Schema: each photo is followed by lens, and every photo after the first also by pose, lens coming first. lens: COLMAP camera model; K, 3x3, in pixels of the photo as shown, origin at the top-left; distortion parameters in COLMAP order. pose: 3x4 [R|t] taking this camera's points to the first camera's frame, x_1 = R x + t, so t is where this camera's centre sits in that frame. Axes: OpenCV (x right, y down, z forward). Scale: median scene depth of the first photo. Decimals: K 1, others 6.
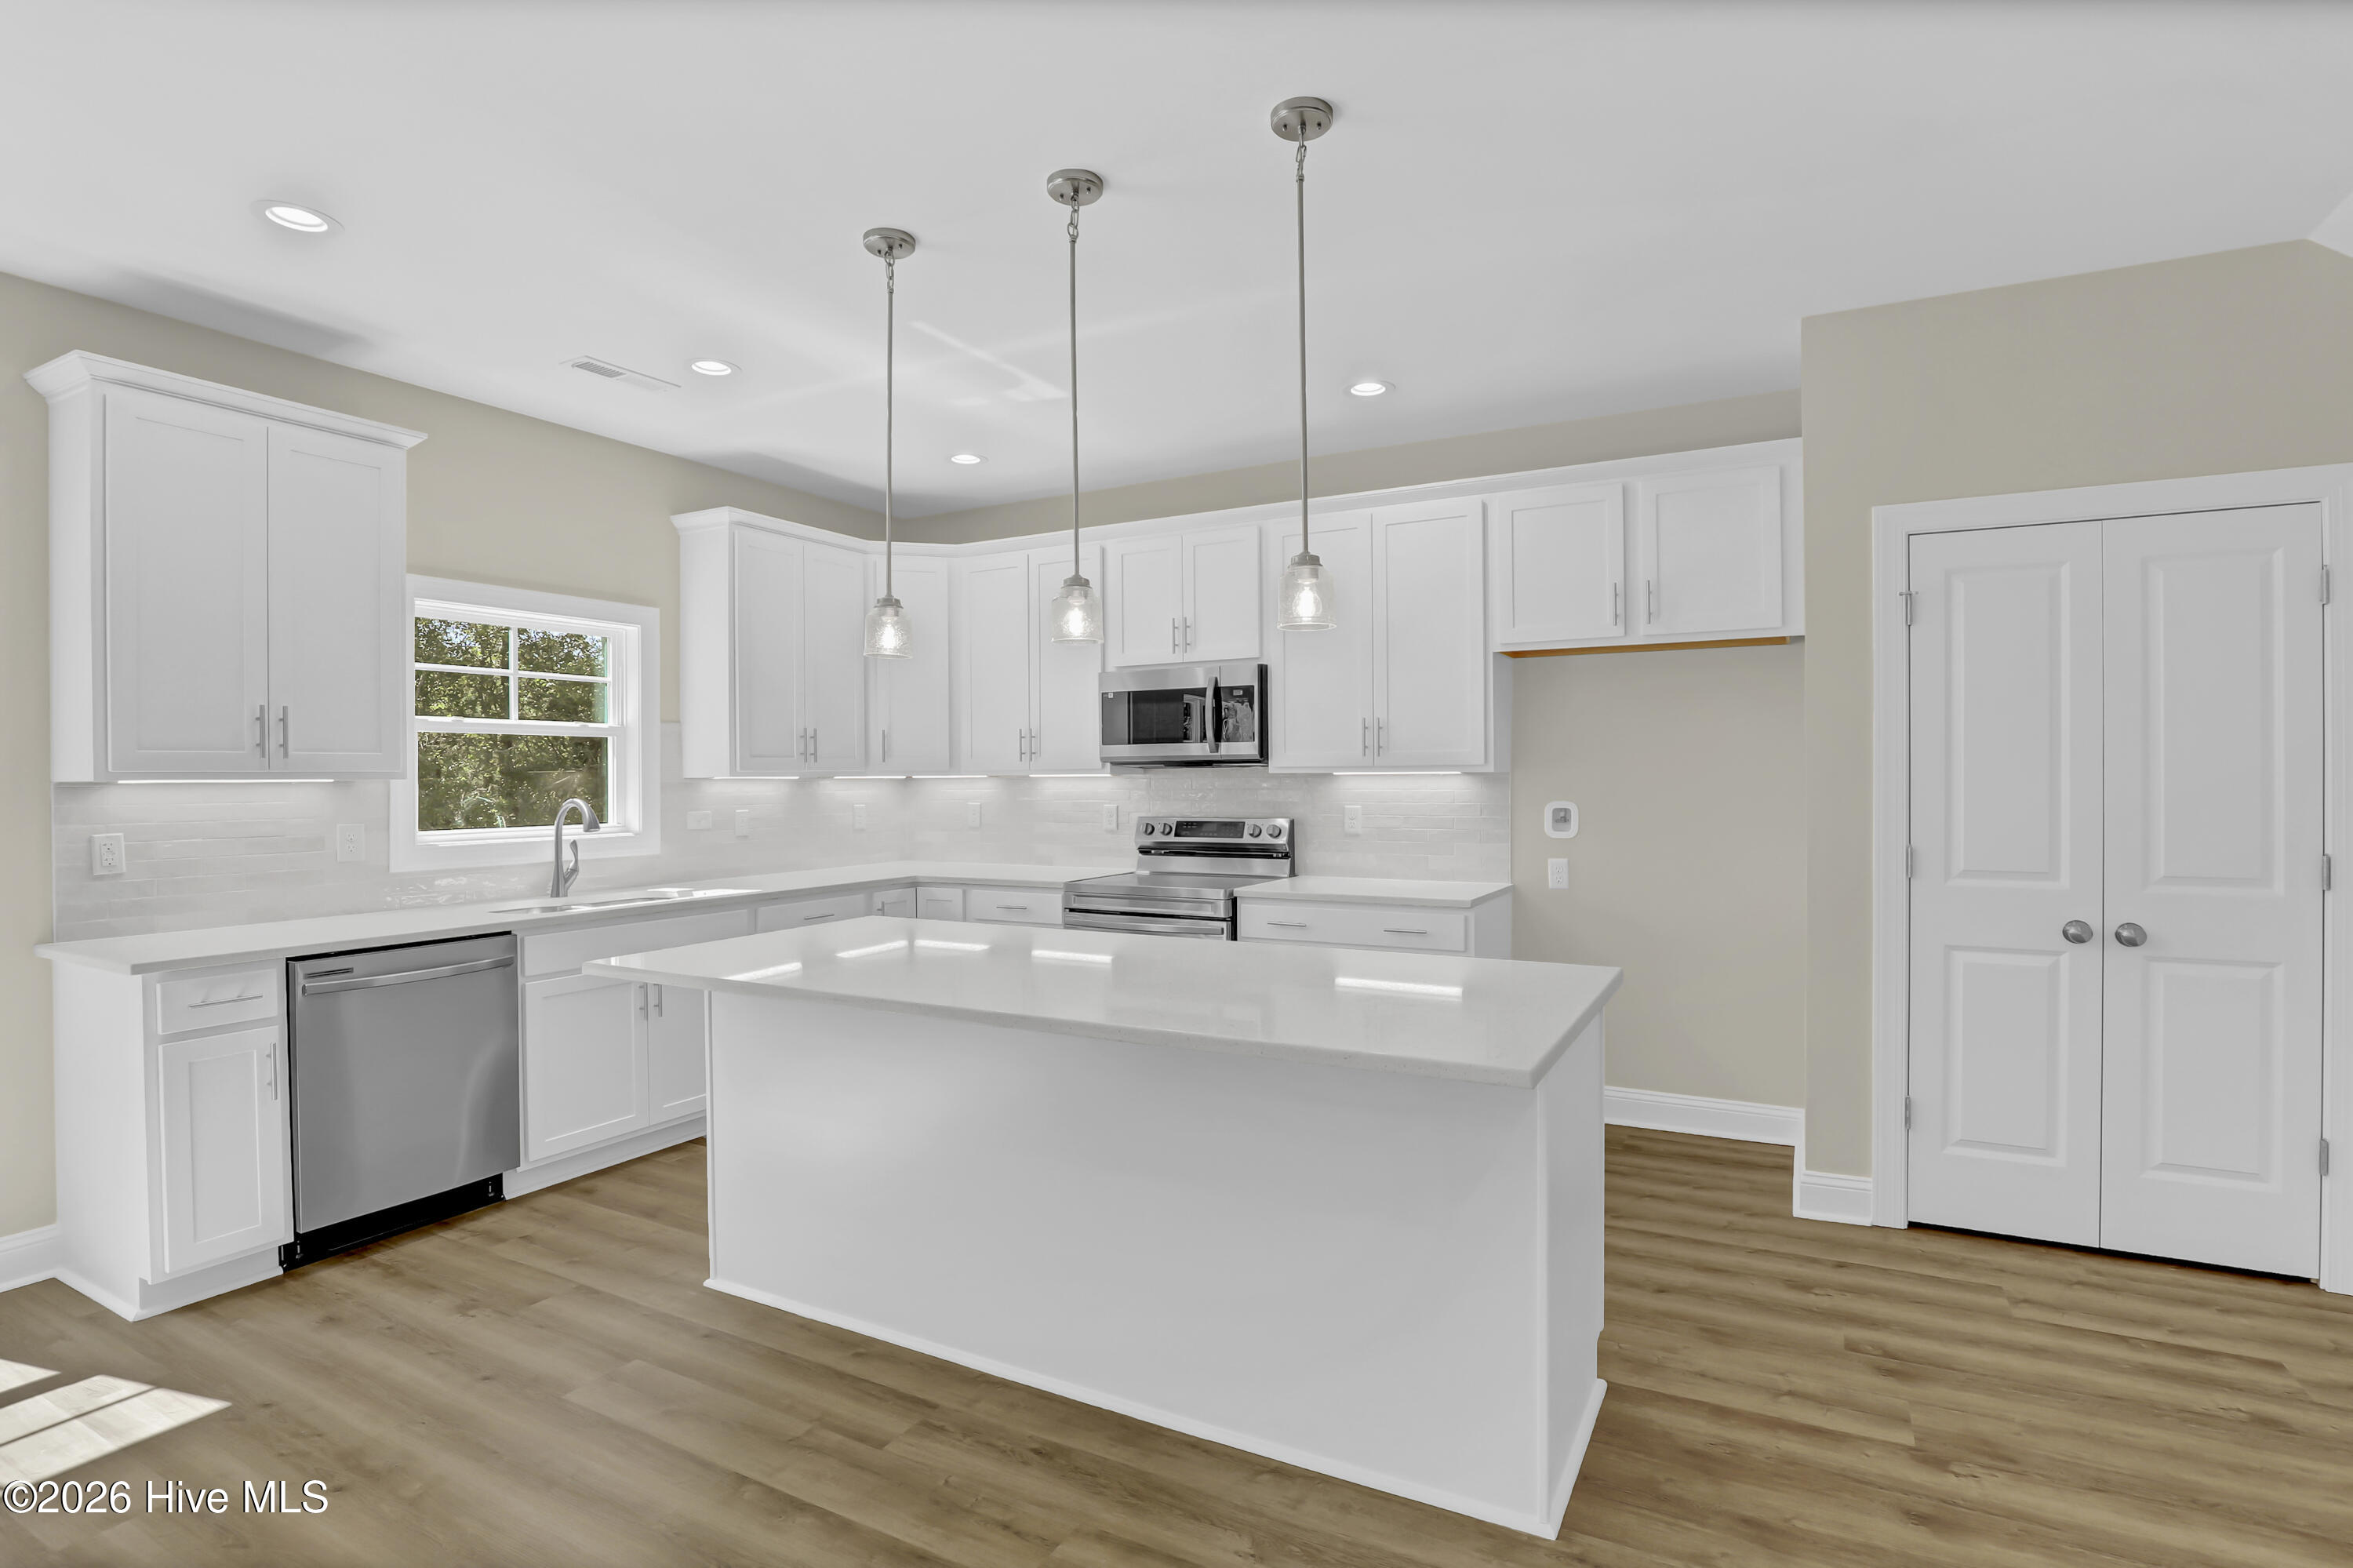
lens RADIAL K [[1112.8, 0, 1174.1], [0, 1112.8, 775.1], [0, 0, 1]] dist [-0.030142, 0.000824]
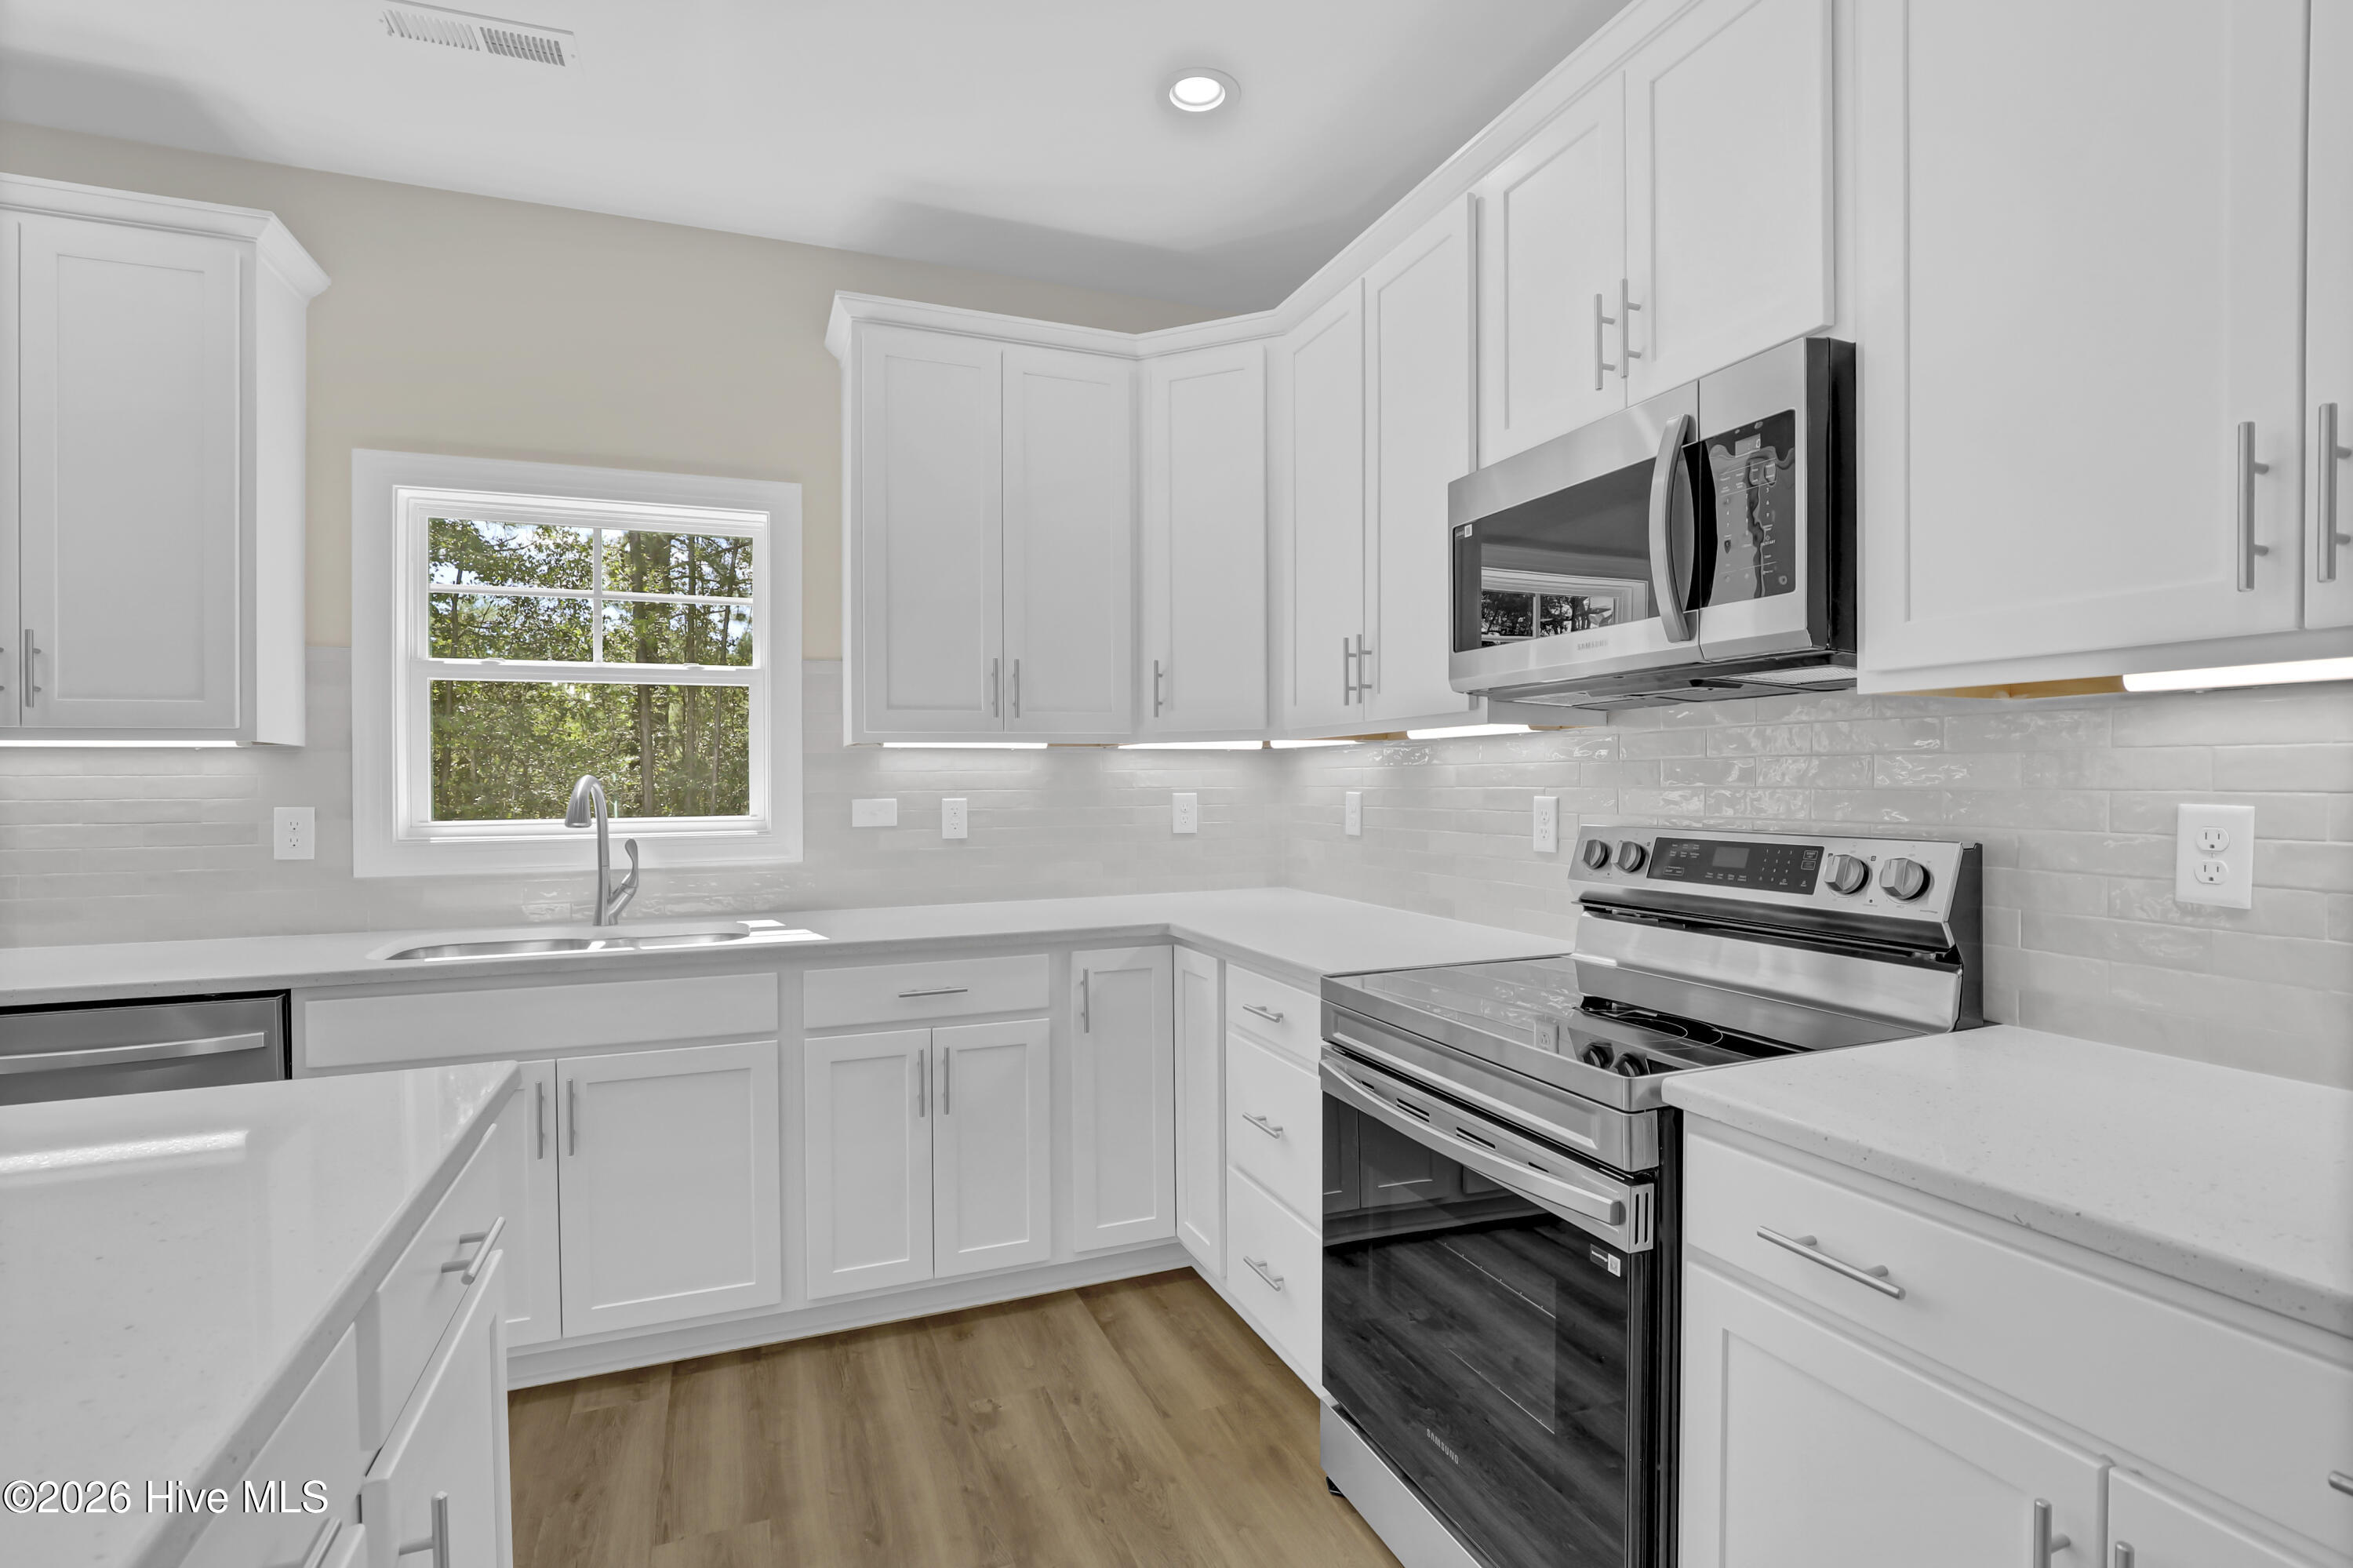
lens RADIAL K [[1112.8, 0, 1220.1], [0, 1112.8, 794.3], [0, 0, 1]] dist [-0.030142, 0.000824]
pose [[0.787953, 0.008222, -0.615680, 0.133495], [0.003081, 0.999846, 0.017296, 0.020227], [0.615727, -0.015525, 0.787806, 0.646150]]
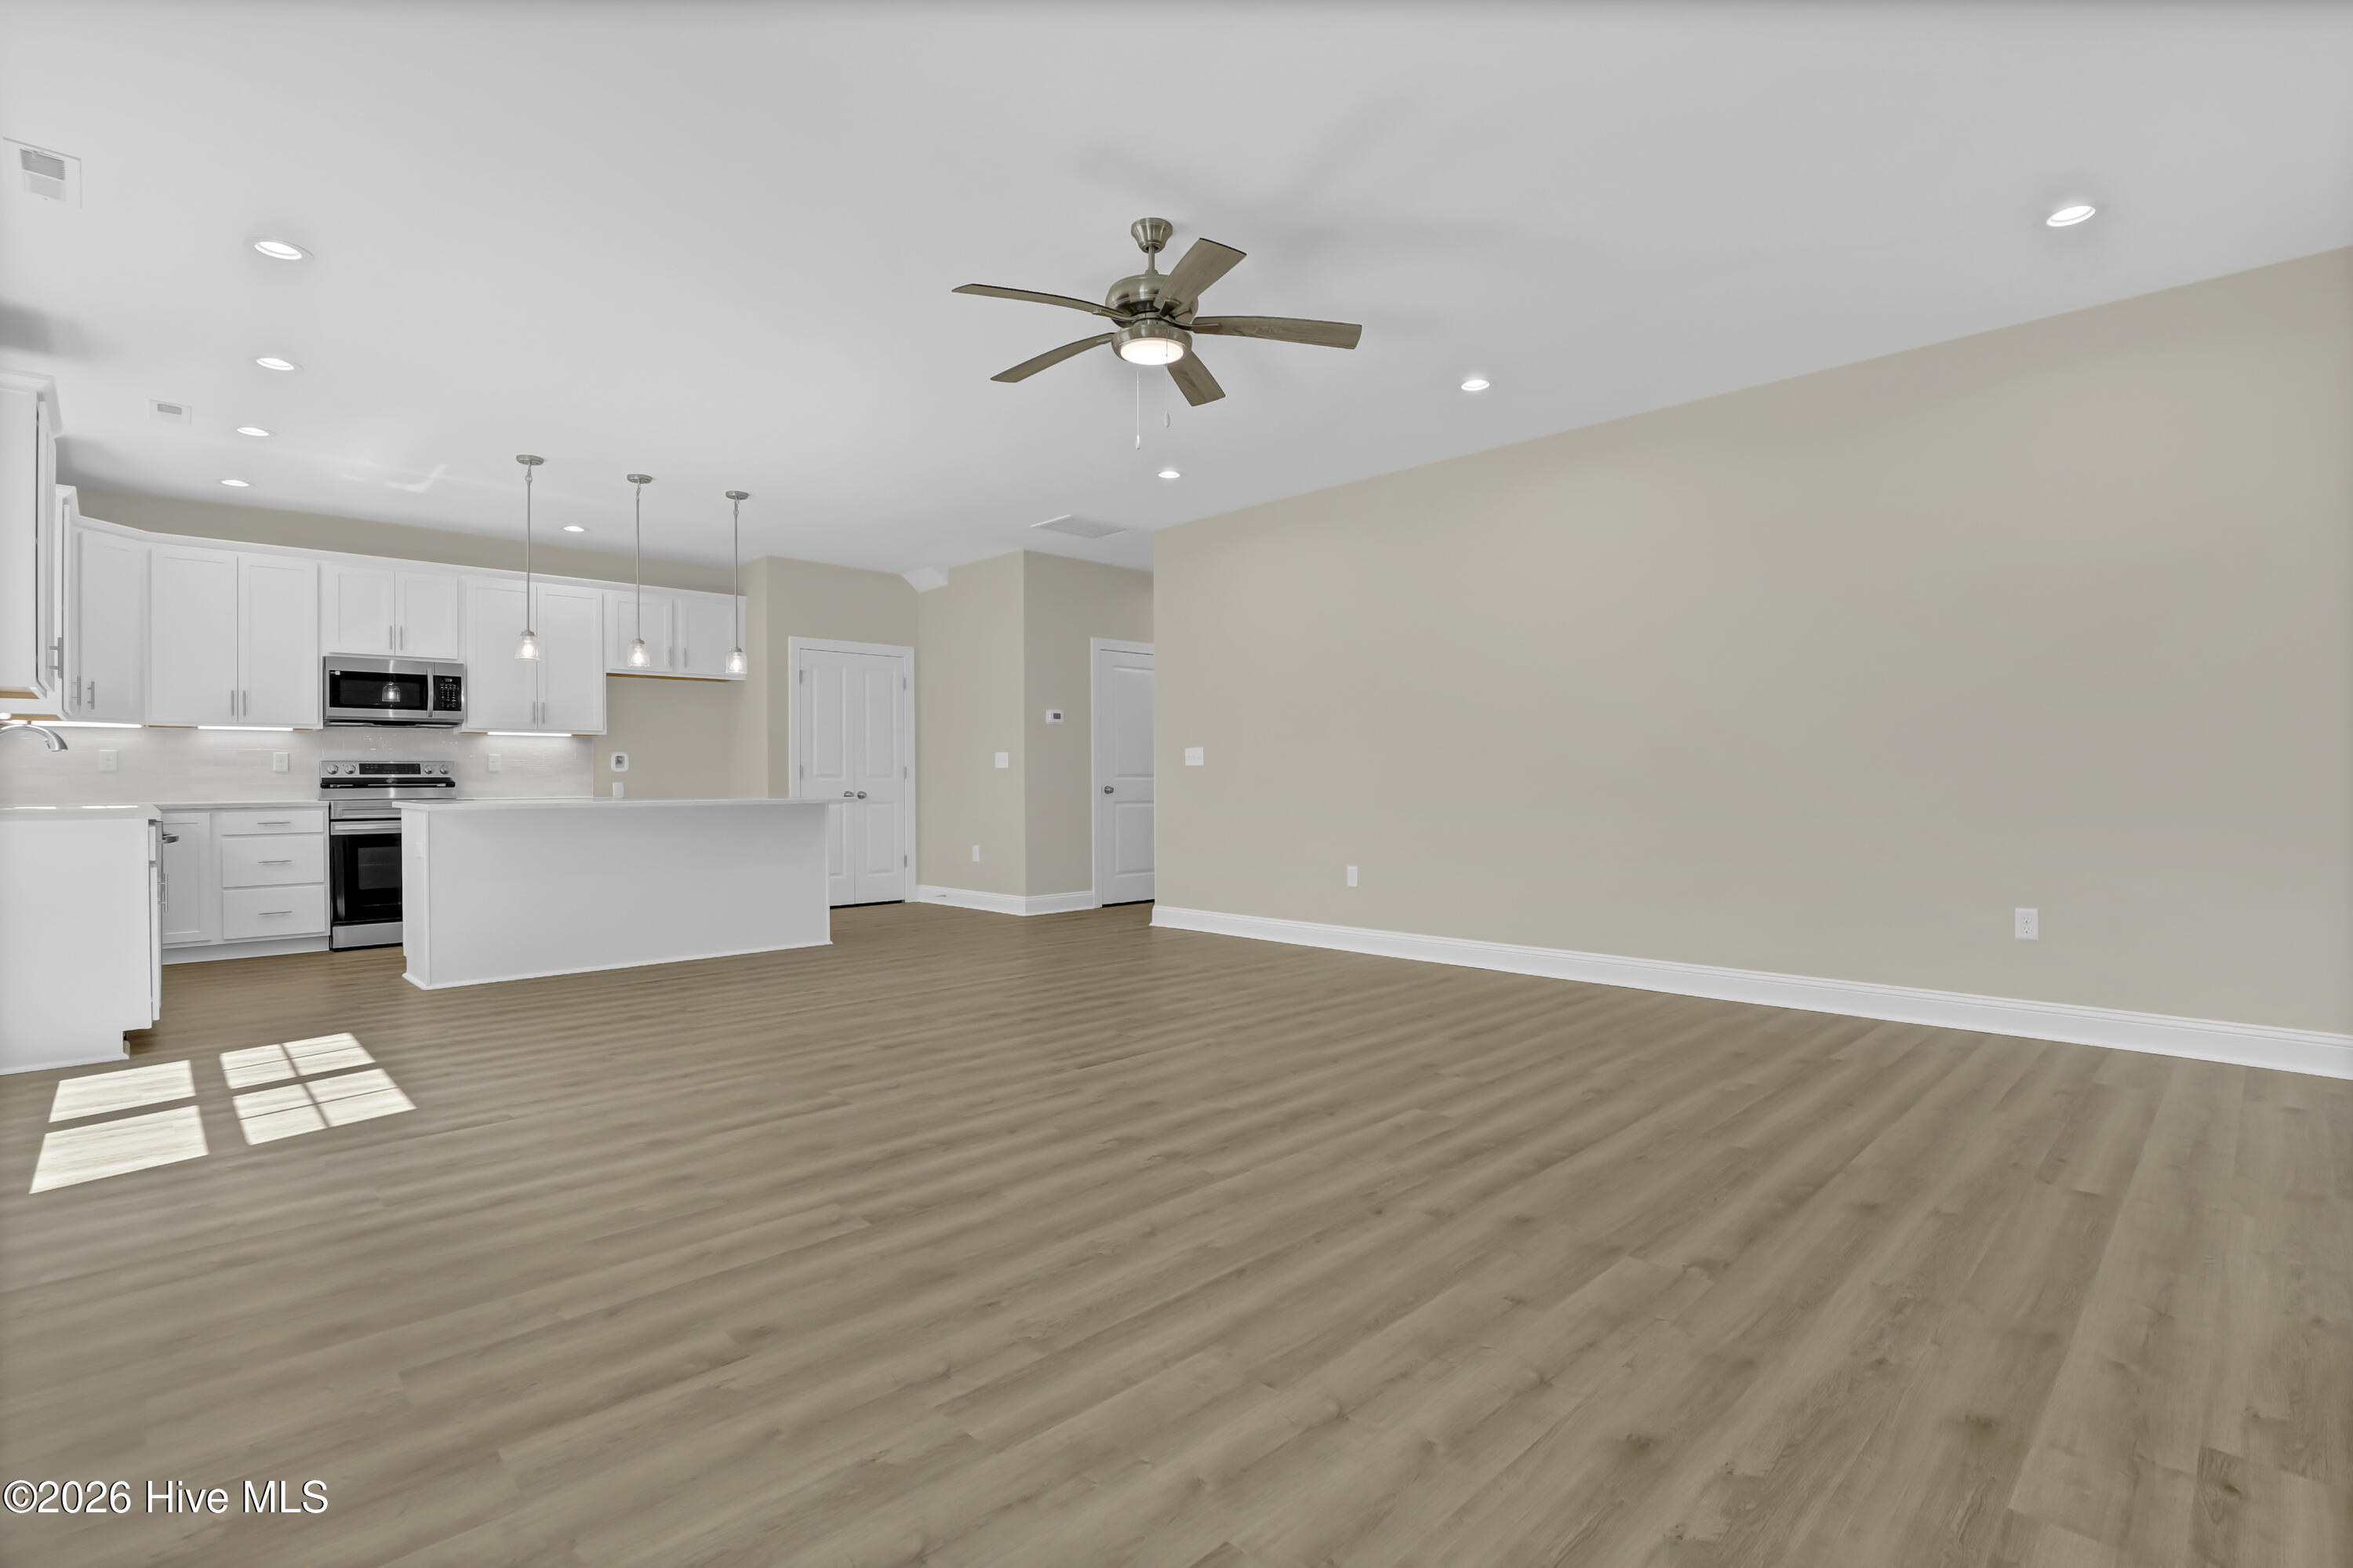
lens RADIAL K [[1112.8, 0, 1172.5], [0, 1112.8, 781.2], [0, 0, 1]] dist [-0.030142, 0.000824]
pose [[0.293869, 0.002176, 0.955843, -1.126889], [0.002207, 0.999993, -0.002955, 0.076633], [-0.955843, 0.002978, 0.293862, -0.448294]]
